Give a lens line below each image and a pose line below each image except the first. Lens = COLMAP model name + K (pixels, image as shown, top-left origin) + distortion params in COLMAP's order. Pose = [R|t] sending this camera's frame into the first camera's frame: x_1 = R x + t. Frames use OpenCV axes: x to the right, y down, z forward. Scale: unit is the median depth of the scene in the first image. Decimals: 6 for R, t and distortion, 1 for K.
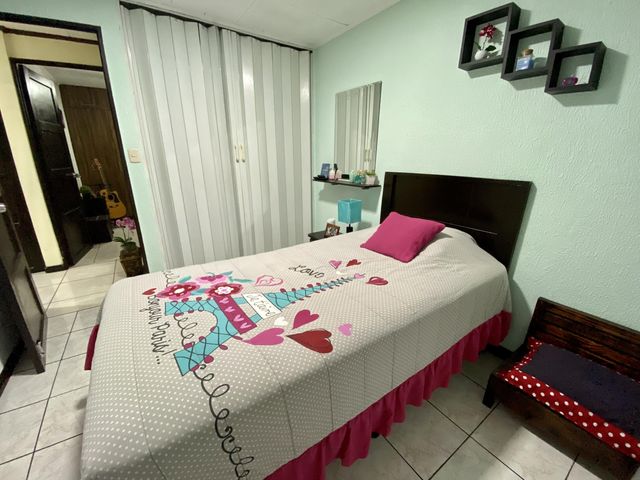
lens RADIAL K [[259.9, 0, 322.9], [0, 259.9, 240.7], [0, 0, 1]] dist [0.020071, -0.020980]
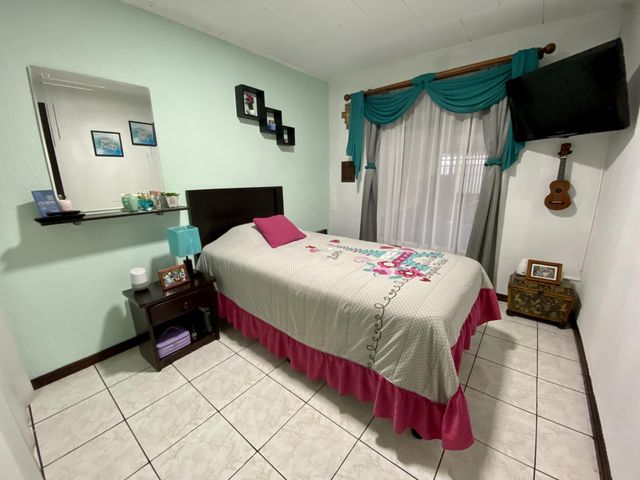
lens RADIAL K [[259.9, 0, 322.9], [0, 259.9, 240.7], [0, 0, 1]] dist [0.020071, -0.020980]
pose [[-0.293874, -0.238804, 0.925533, -1.450977], [0.304837, 0.894311, 0.327540, -0.471130], [-0.905932, 0.378392, -0.190019, 1.436281]]
